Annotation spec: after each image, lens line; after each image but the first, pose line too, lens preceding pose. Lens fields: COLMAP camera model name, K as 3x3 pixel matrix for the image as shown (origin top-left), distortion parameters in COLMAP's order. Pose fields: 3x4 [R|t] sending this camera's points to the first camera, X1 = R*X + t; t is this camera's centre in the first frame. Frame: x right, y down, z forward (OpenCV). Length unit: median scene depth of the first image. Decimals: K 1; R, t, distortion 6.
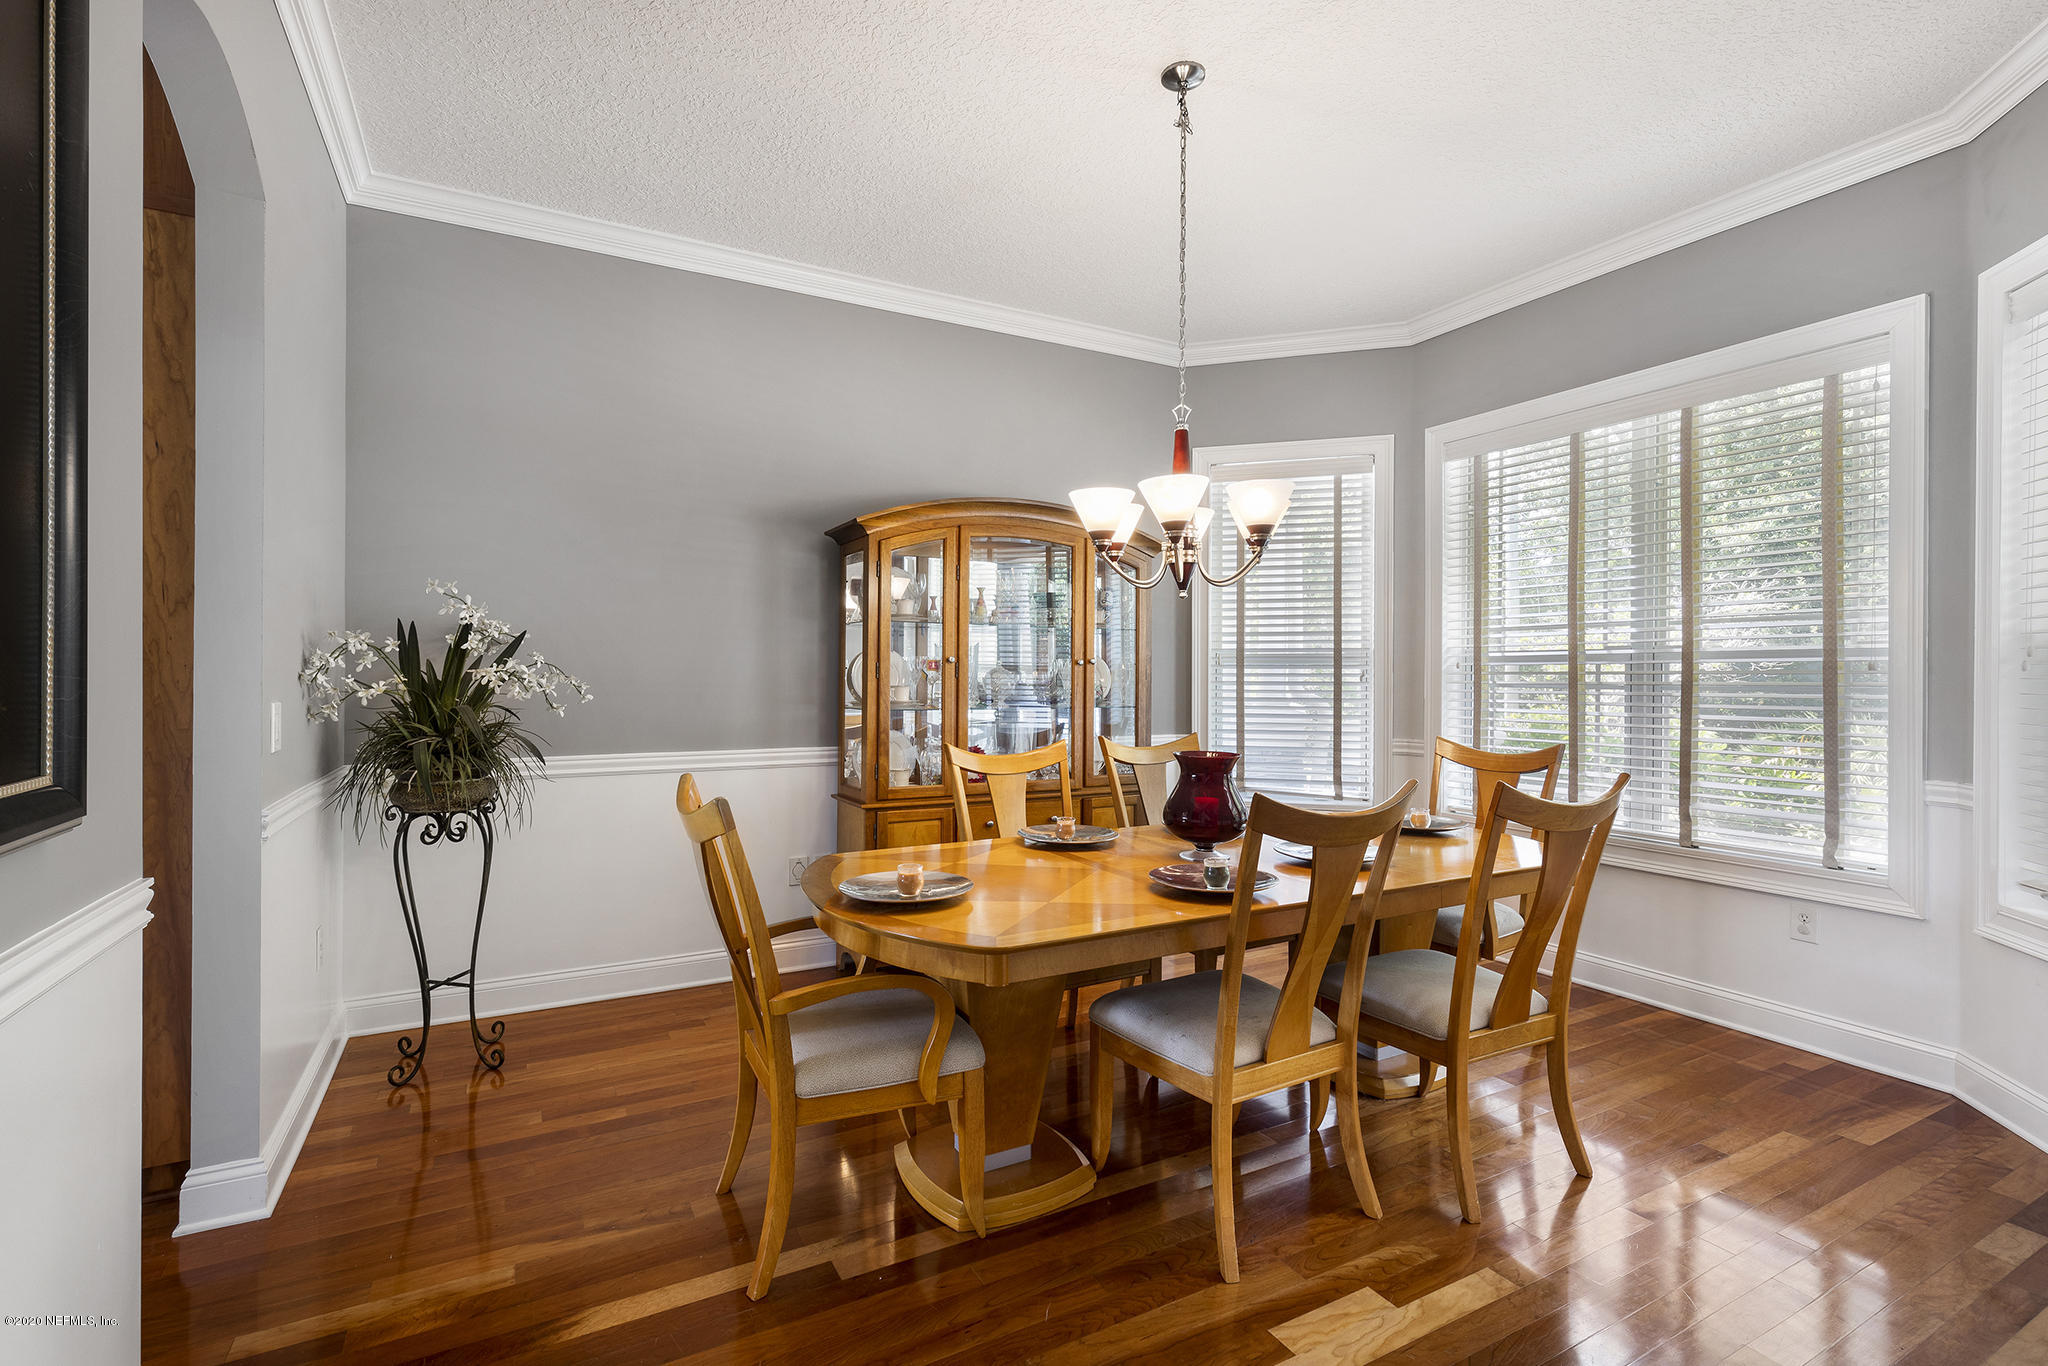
lens RADIAL K [[914.8, 0, 1026.1], [0, 914.8, 679.4], [0, 0, 1]] dist [0.005627, 0.000175]
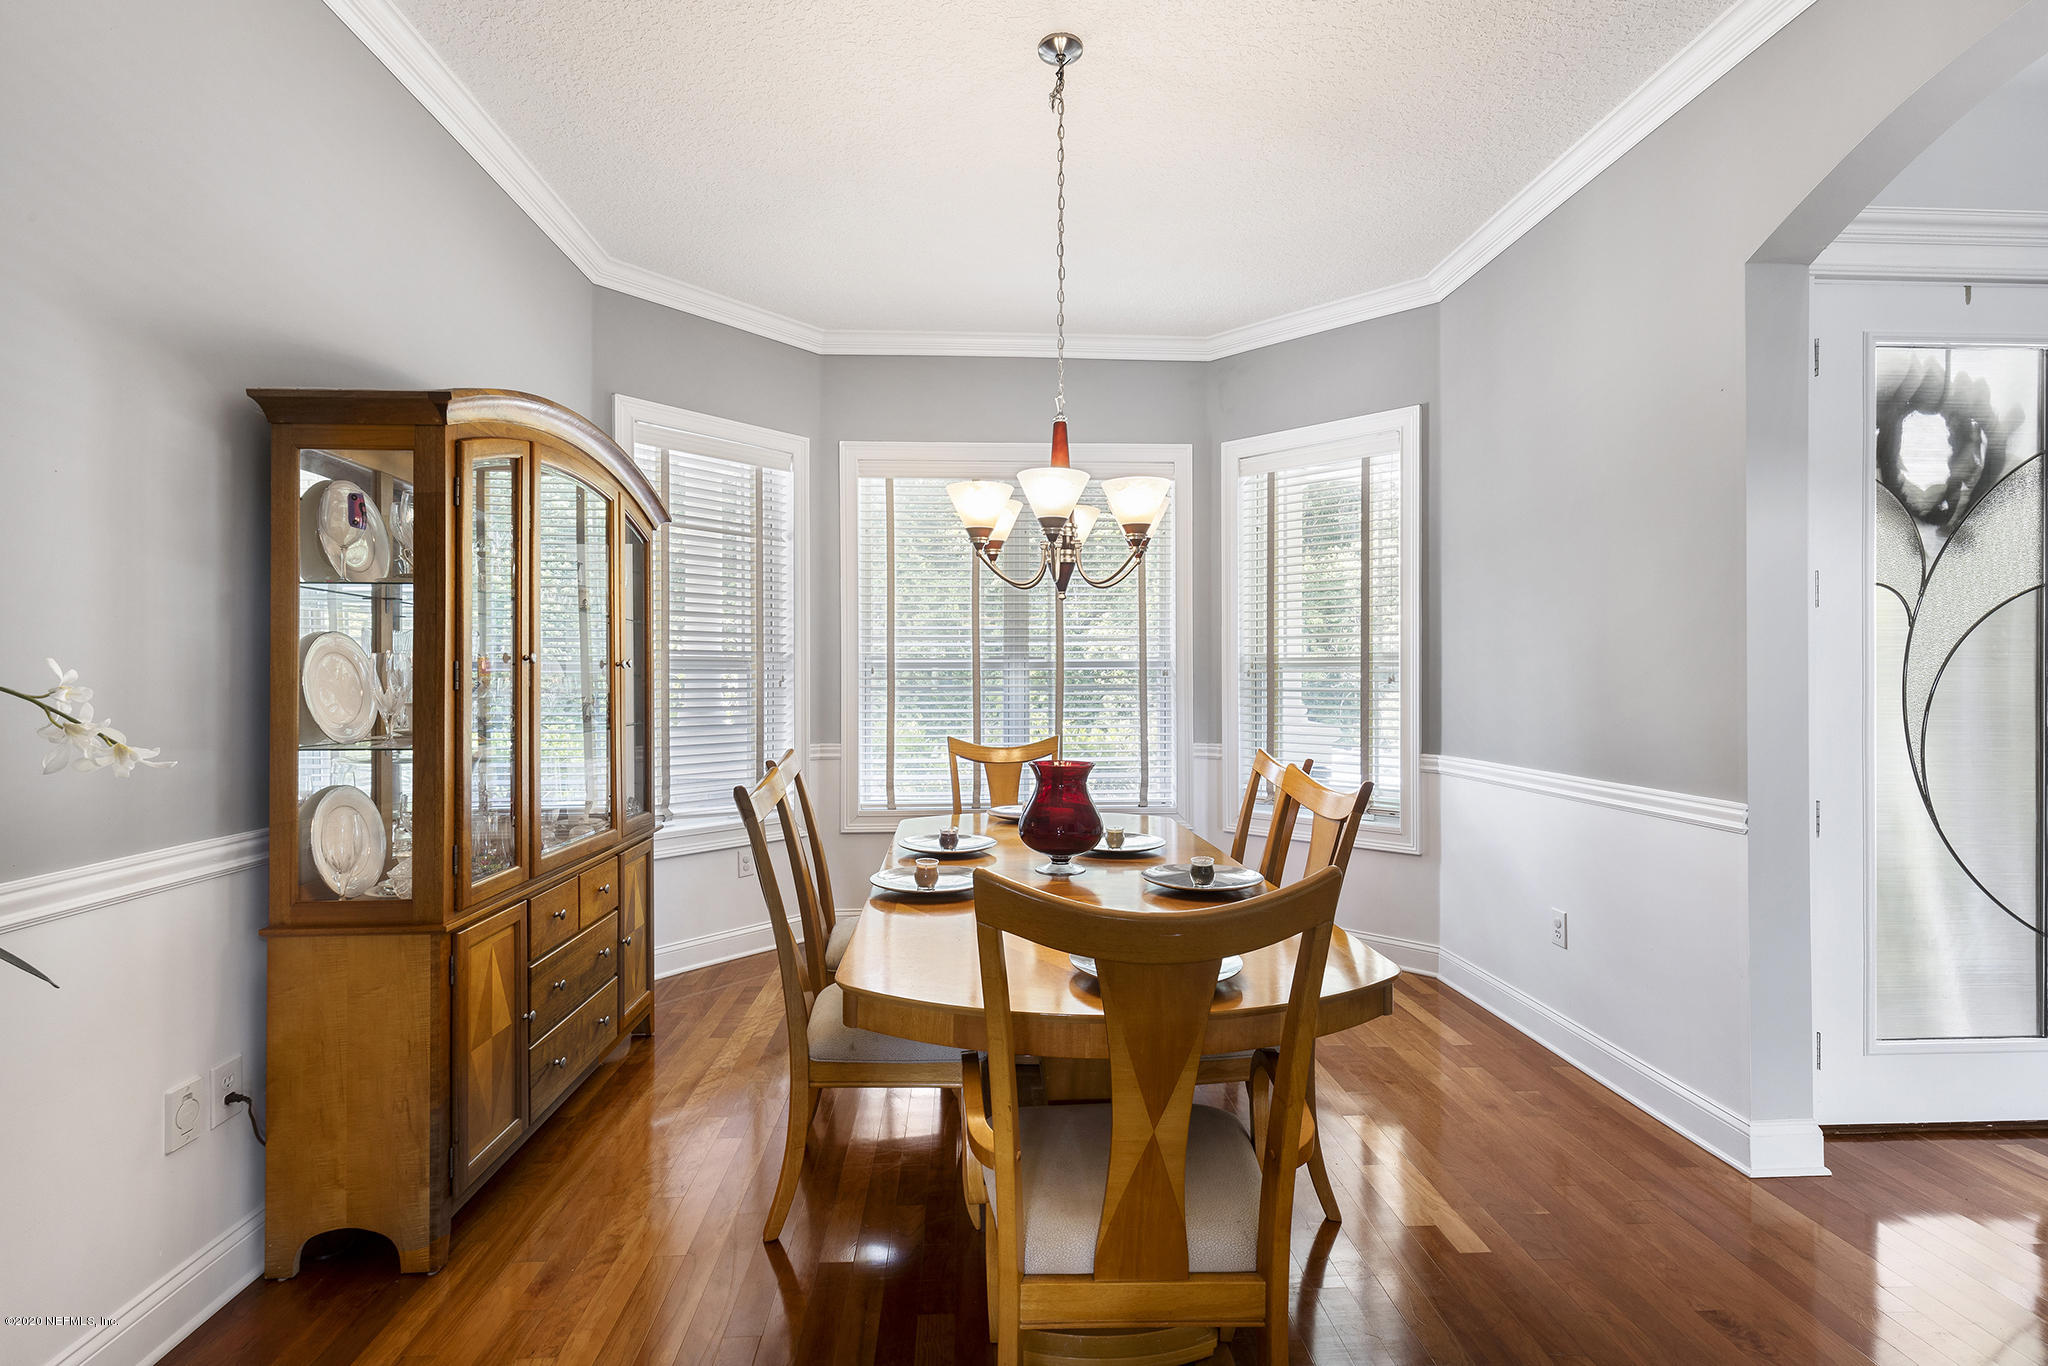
lens RADIAL K [[914.8, 0, 1020.8], [0, 914.8, 679.5], [0, 0, 1]] dist [0.005627, 0.000175]
pose [[0.449191, -0.004174, 0.893426, -0.682867], [0.006287, 0.999979, 0.001511, -0.008969], [-0.893414, 0.004938, 0.449208, 0.612166]]
